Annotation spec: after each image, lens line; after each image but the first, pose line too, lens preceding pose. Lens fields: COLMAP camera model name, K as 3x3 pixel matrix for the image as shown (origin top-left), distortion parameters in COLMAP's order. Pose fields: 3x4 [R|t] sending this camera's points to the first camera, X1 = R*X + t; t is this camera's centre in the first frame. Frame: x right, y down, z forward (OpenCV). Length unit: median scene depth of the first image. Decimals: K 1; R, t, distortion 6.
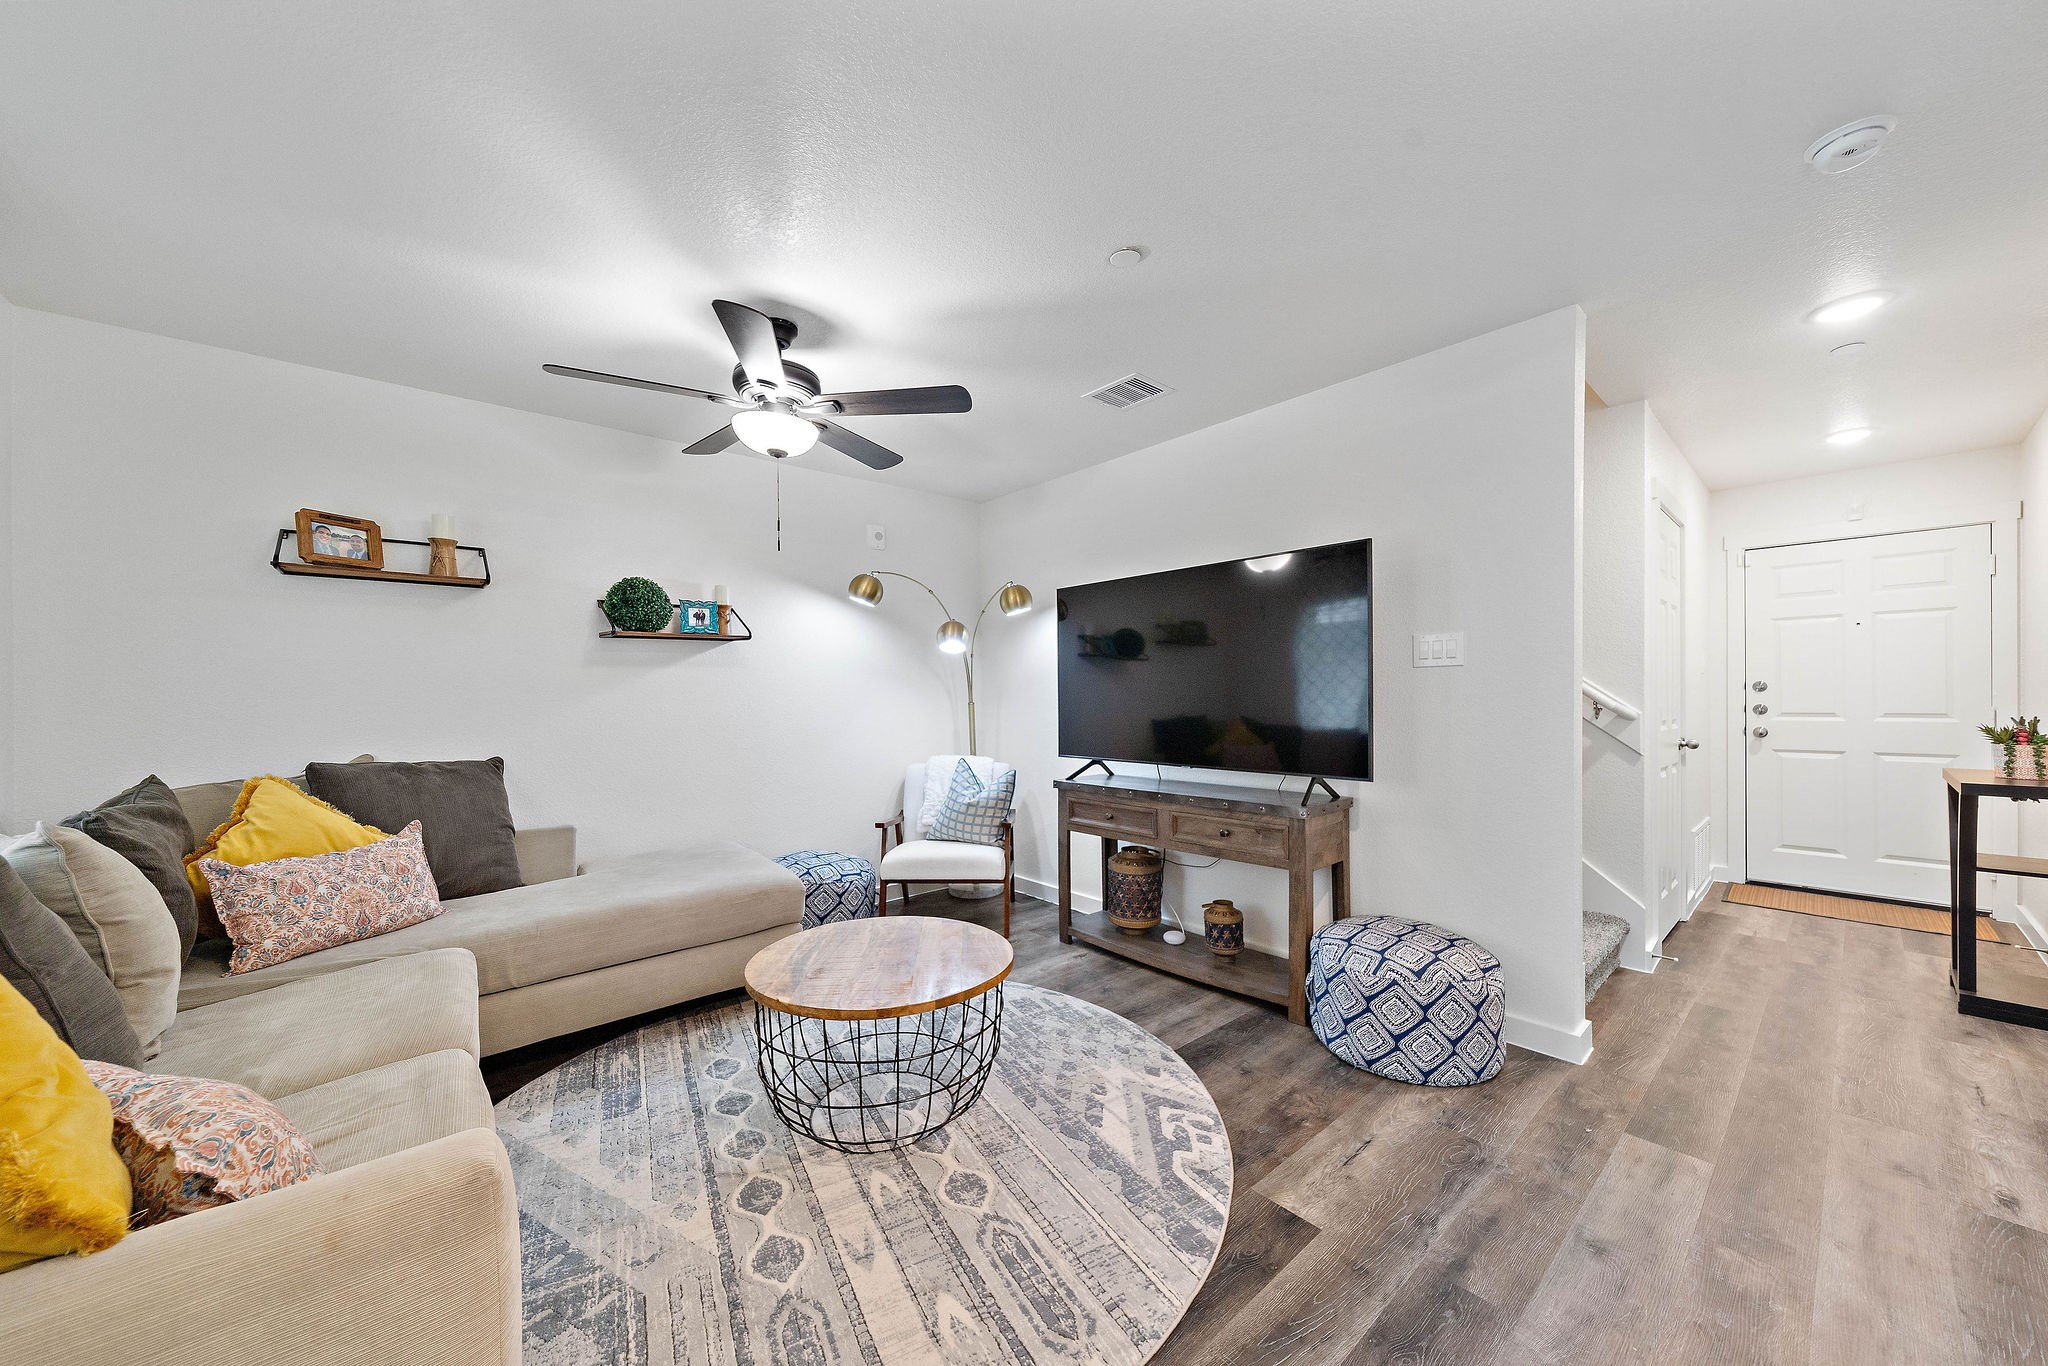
lens RADIAL K [[701.5, 0, 1020.4], [0, 701.5, 689.0], [0, 0, 1]] dist [-0.001635, -0.000063]
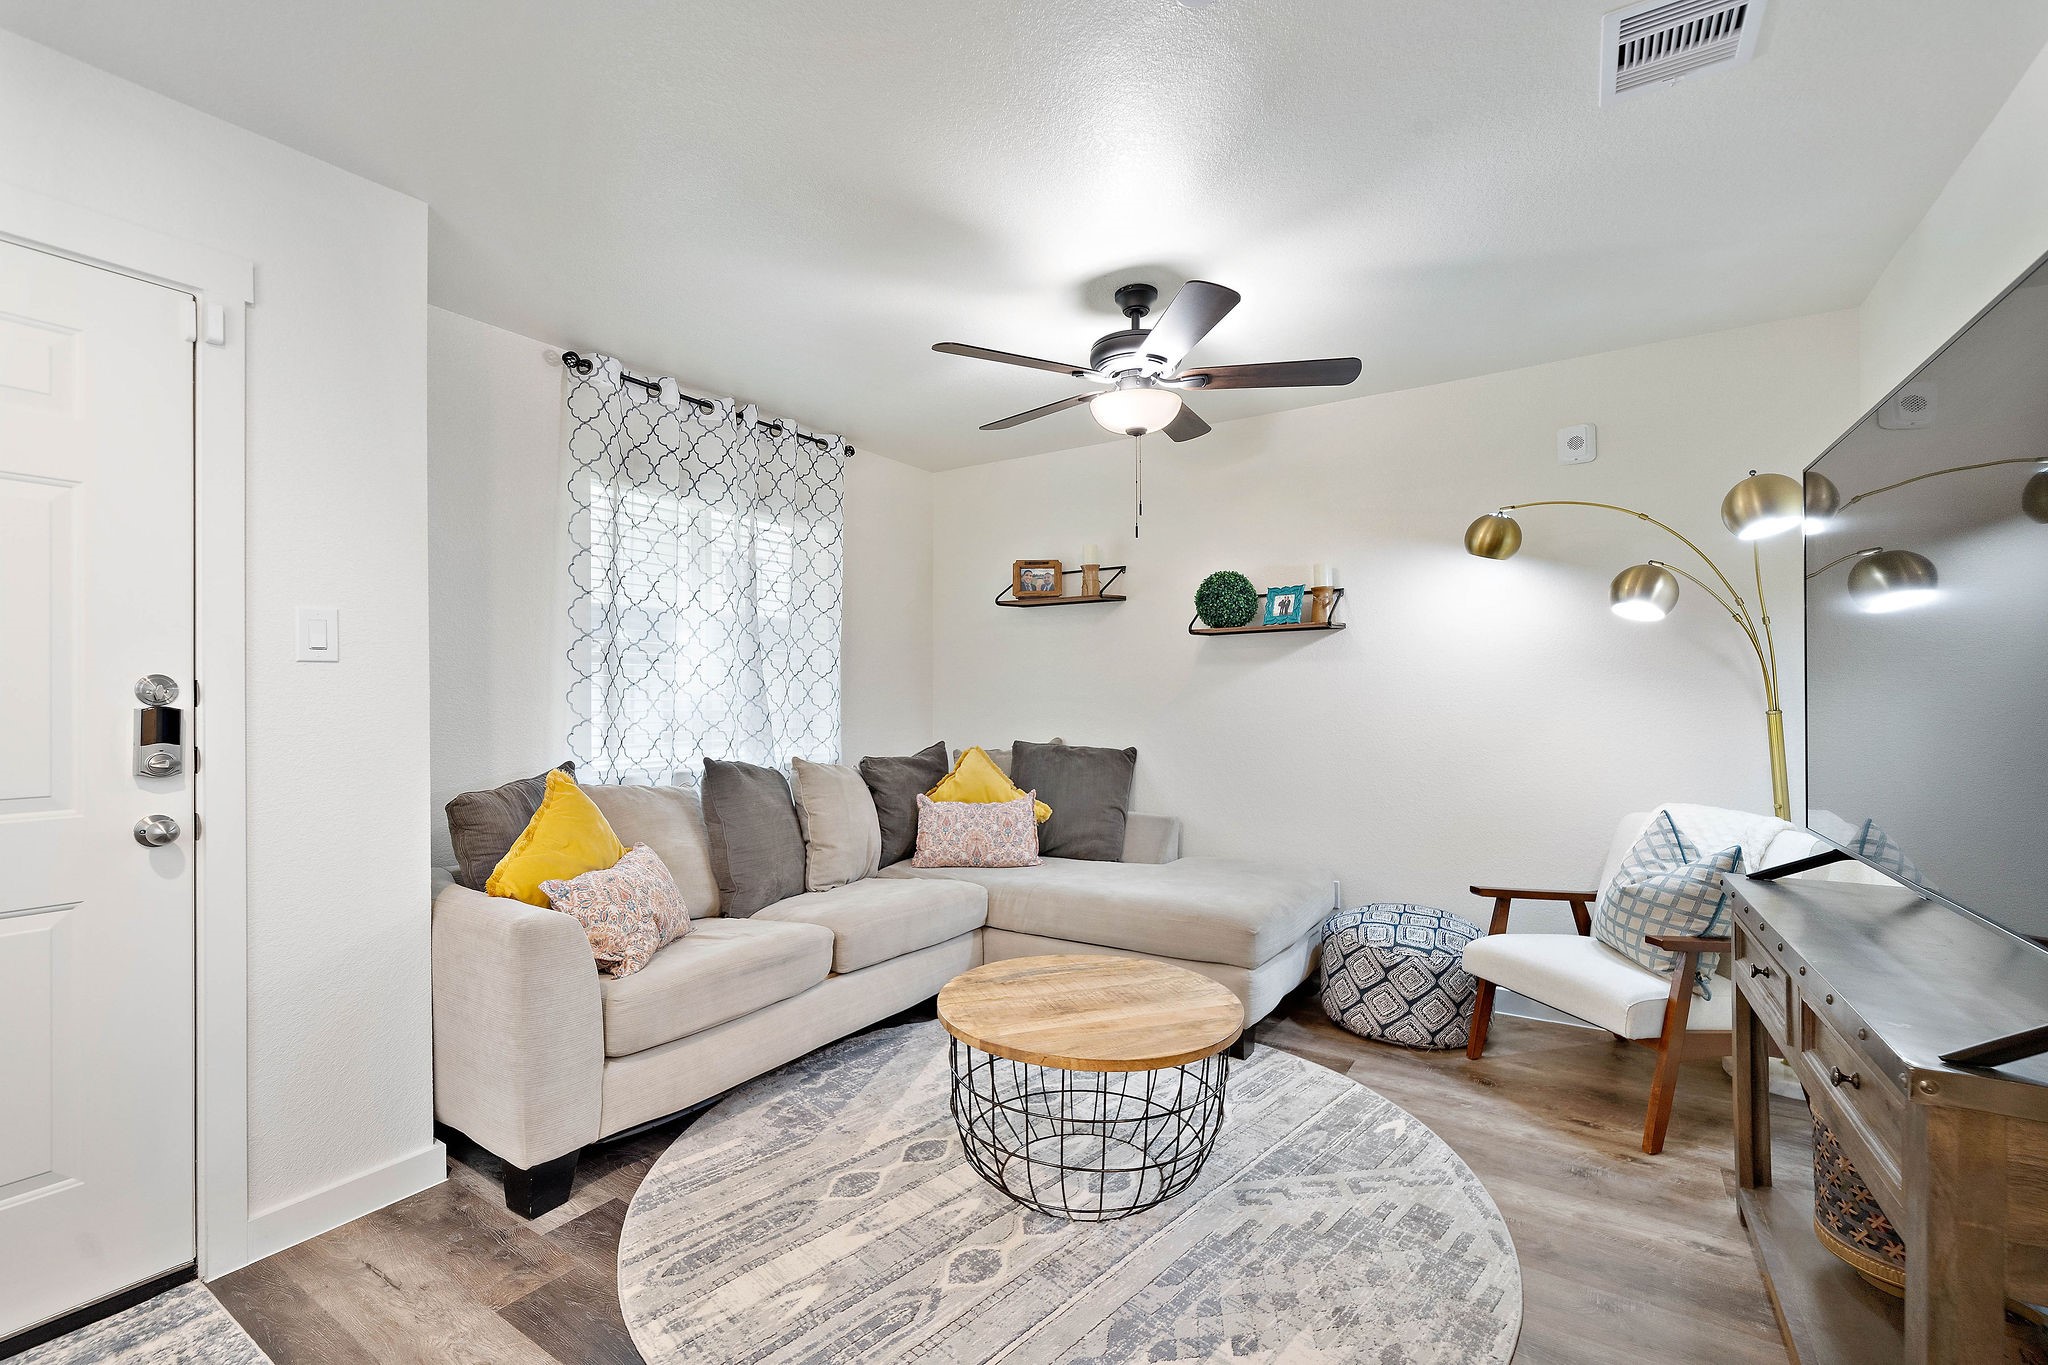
lens RADIAL K [[860.7, 0, 1024.0], [0, 860.7, 682.5], [0, 0, 1]] dist [0.001217, 0.000156]
pose [[0.306682, -0.005727, -0.951795, 0.577761], [0.006785, 0.999970, -0.003831, -0.004485], [0.951788, -0.005284, 0.306711, 0.439689]]
